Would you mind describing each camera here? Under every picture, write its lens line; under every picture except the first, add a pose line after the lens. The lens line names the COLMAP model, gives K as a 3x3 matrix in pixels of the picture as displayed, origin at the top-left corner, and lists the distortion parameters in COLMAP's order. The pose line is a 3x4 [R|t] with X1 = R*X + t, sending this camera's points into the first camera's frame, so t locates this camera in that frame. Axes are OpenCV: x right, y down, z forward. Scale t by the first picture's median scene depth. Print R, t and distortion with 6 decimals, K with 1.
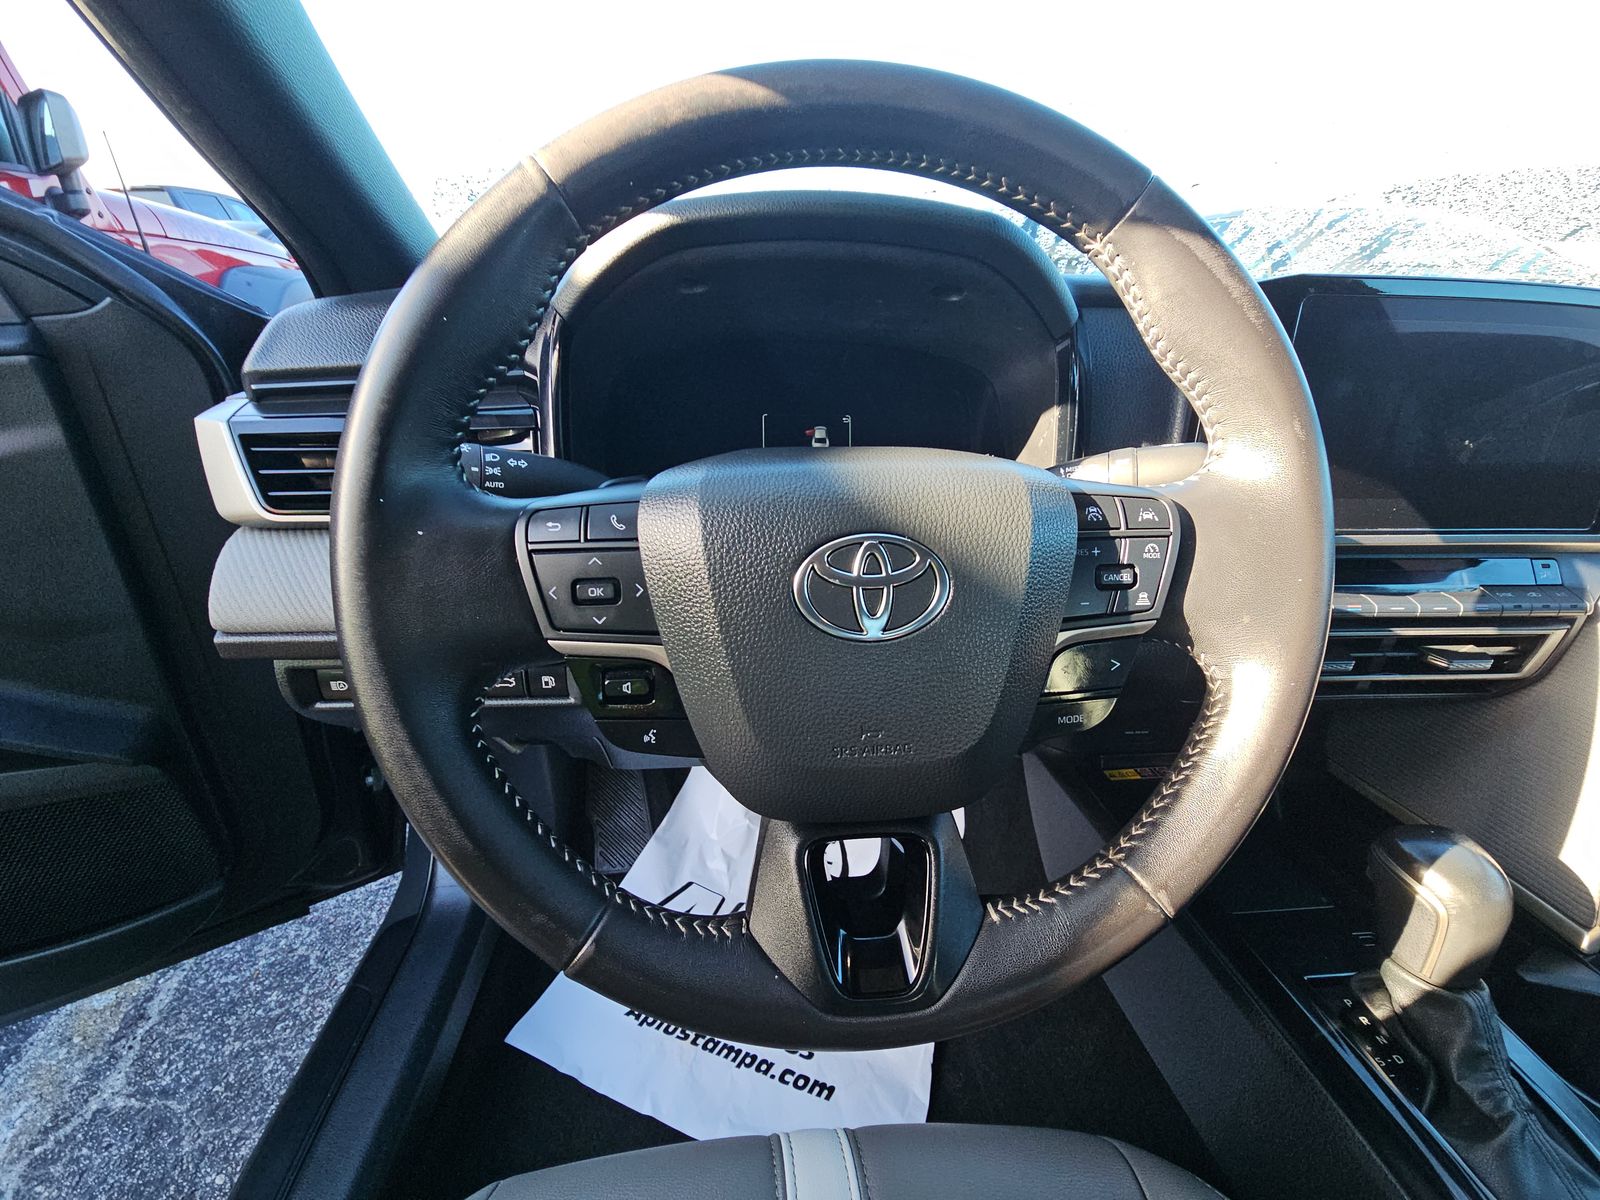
lens RADIAL K [[648.0, 0, 795.3], [0, 648.0, 629.0], [0, 0, 1]] dist [-0.025333, -0.000120]
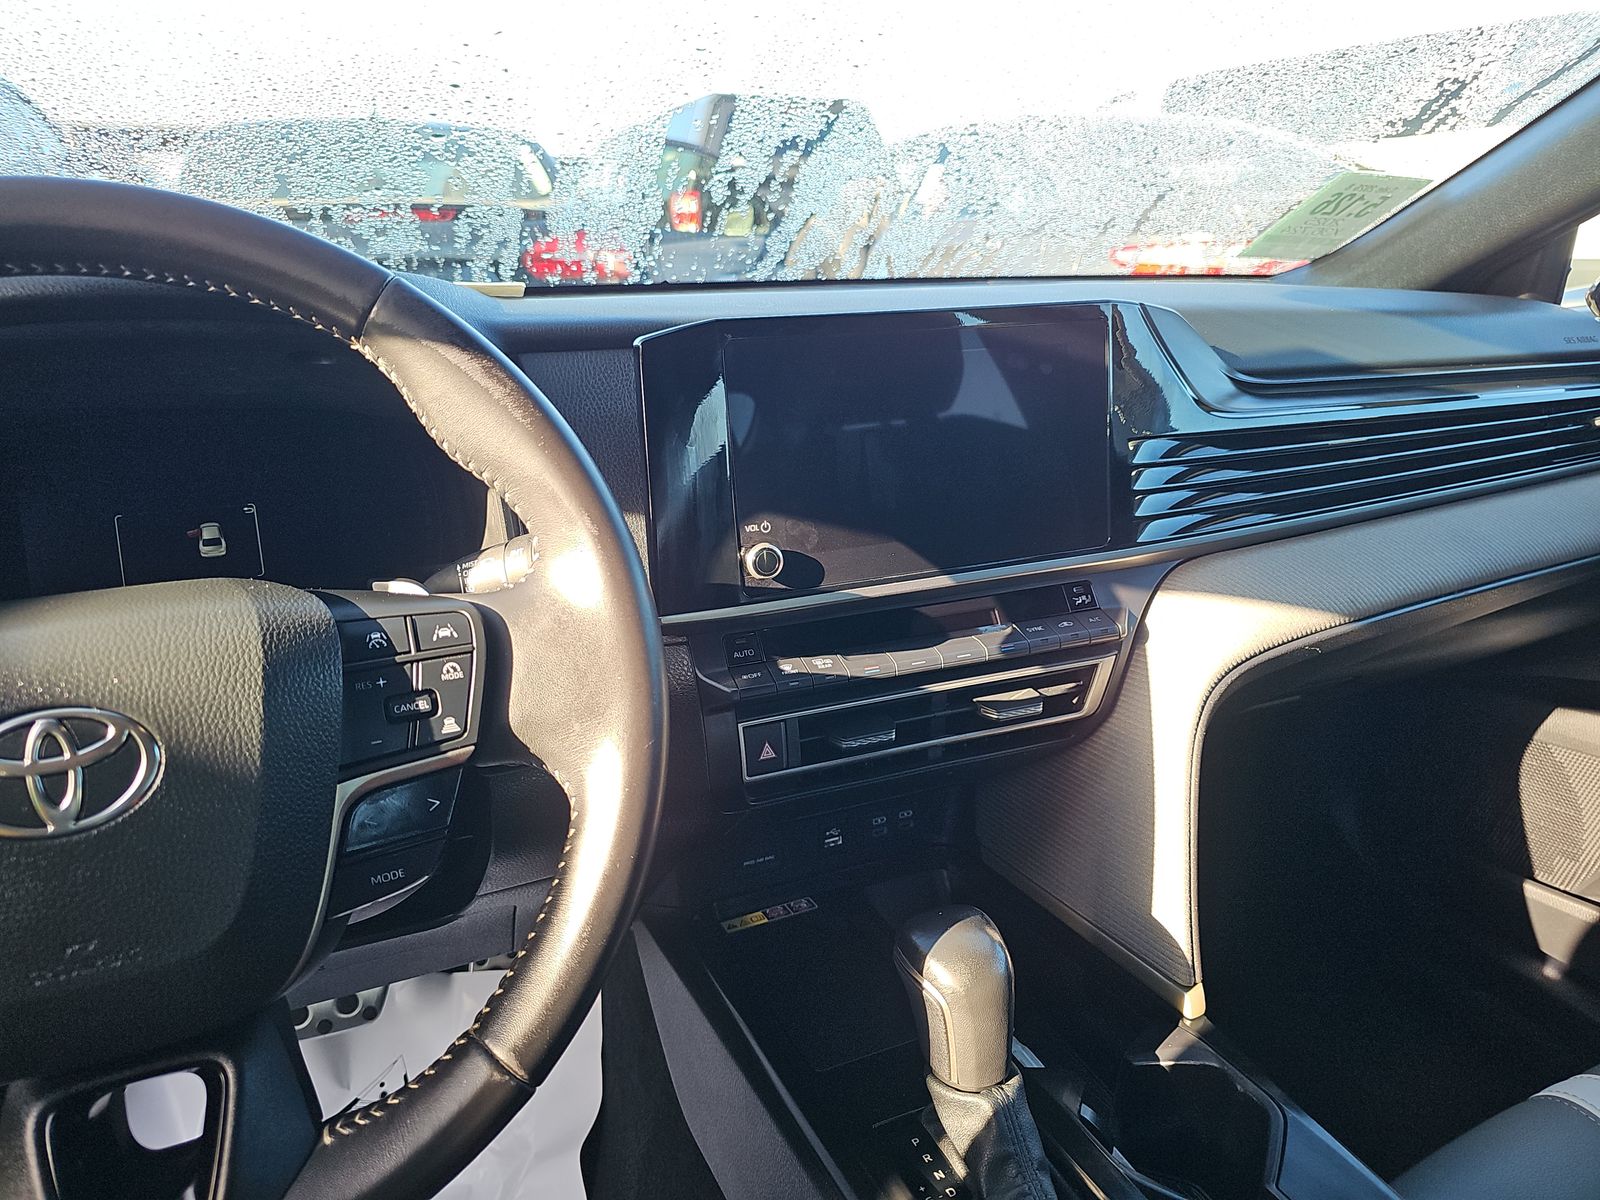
lens RADIAL K [[1070.0, 0, 800.0], [0, 1070.0, 600.0], [0, 0, 1]] dist [-0.003564, -0.003321]
pose [[0.945731, -0.130257, 0.297702, 0.582042], [0.171283, 0.978363, -0.116050, 0.039247], [-0.276145, 0.160744, 0.947579, -0.573303]]
